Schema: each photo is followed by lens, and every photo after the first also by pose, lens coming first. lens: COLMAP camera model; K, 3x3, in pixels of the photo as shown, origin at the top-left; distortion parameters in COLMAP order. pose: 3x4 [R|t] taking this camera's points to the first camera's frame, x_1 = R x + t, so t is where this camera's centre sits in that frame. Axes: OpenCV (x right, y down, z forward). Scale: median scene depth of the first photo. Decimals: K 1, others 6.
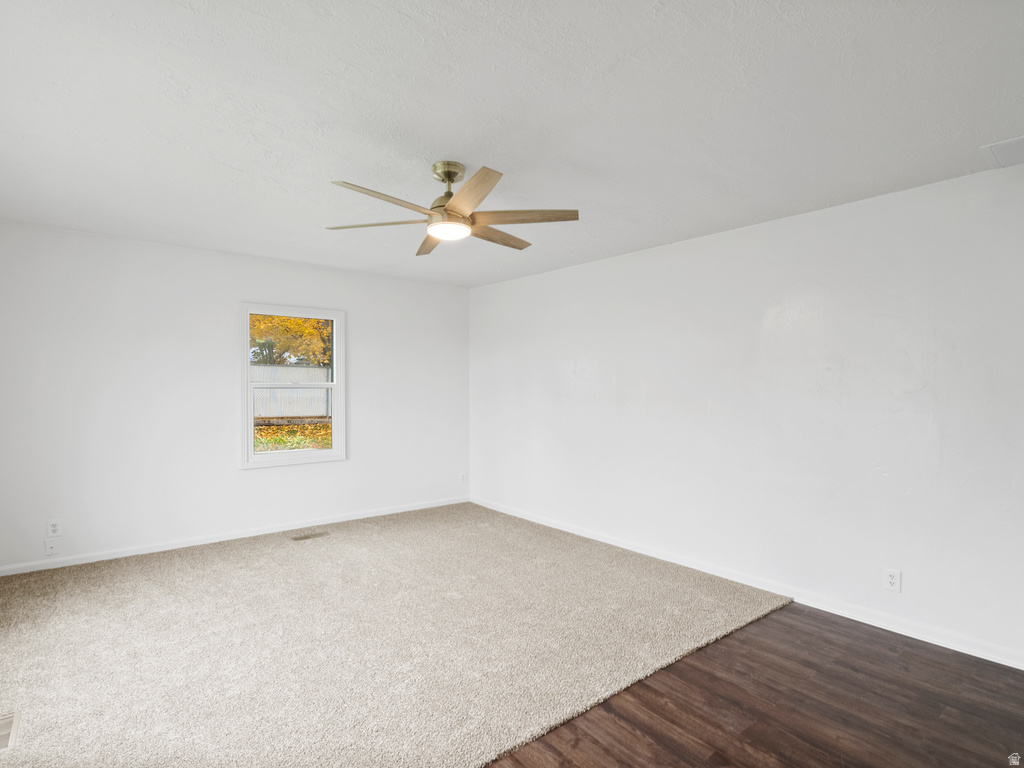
lens RADIAL K [[524.7, 0, 514.6], [0, 524.7, 382.2], [0, 0, 1]] dist [-0.002255, 0.000756]
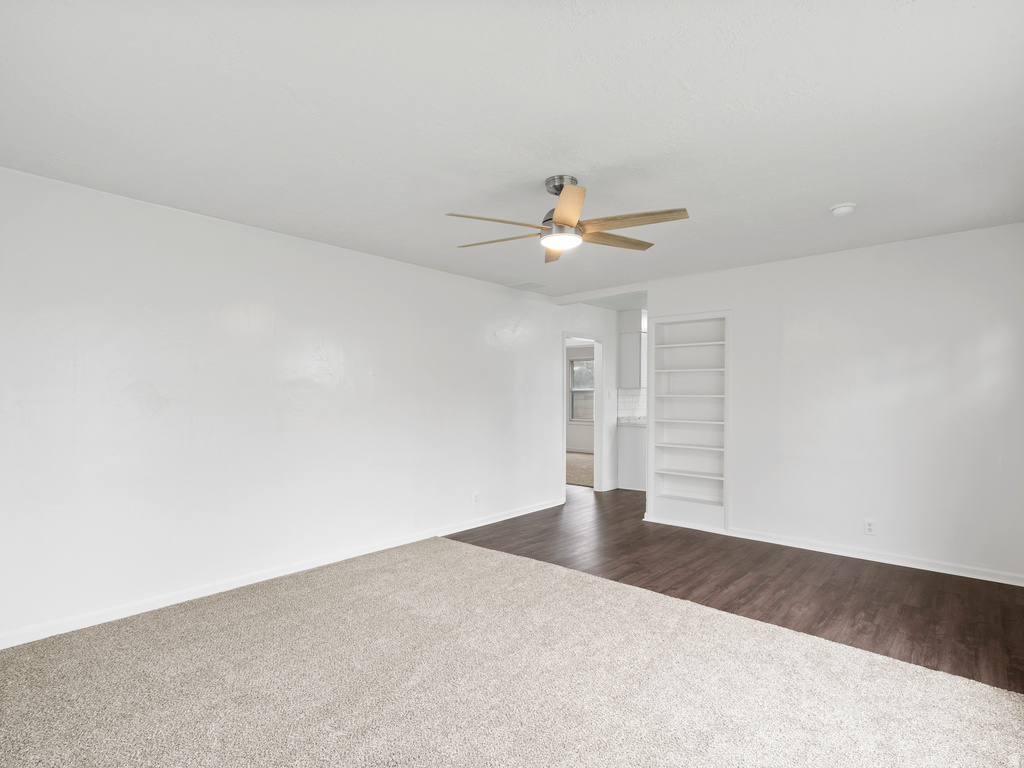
lens RADIAL K [[524.7, 0, 514.6], [0, 524.7, 382.2], [0, 0, 1]] dist [-0.002255, 0.000756]
pose [[-0.156182, 0.017360, 0.987576, -1.140520], [-0.023926, 0.999486, -0.021353, 0.023153], [-0.987438, -0.026964, -0.155687, 1.257087]]
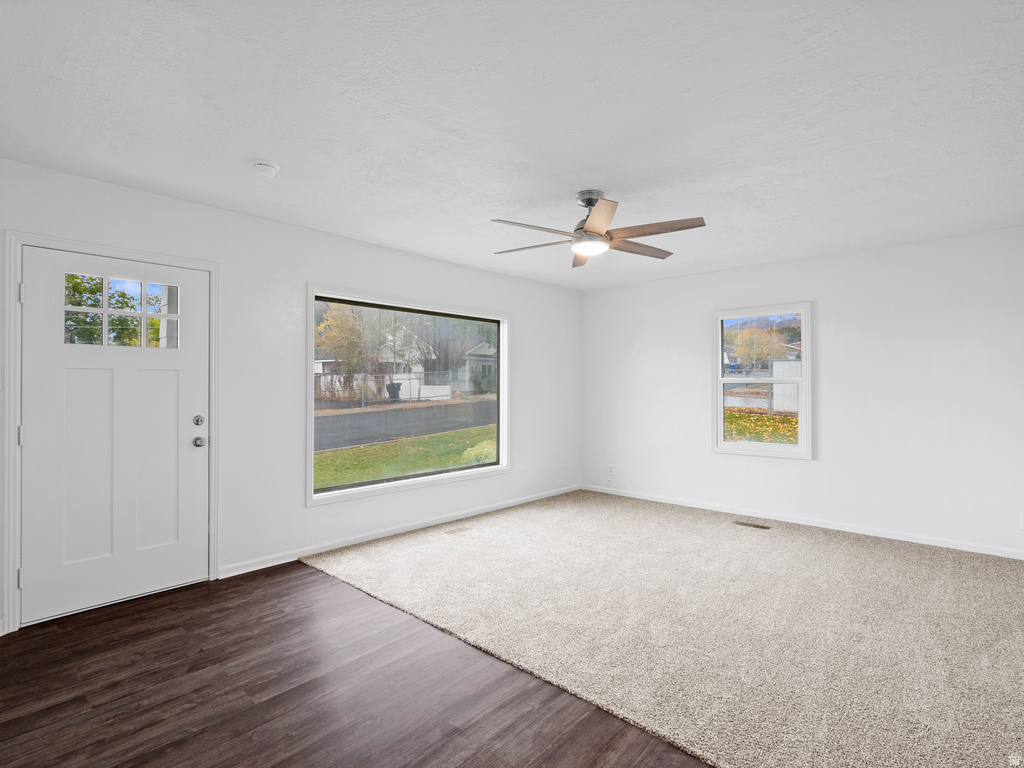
lens RADIAL K [[524.7, 0, 514.6], [0, 524.7, 382.2], [0, 0, 1]] dist [-0.002255, 0.000756]
pose [[0.143893, -0.007079, -0.989568, 0.998523], [0.015026, 0.999875, -0.004968, 0.015035], [0.989479, -0.014155, 0.143981, 0.671121]]
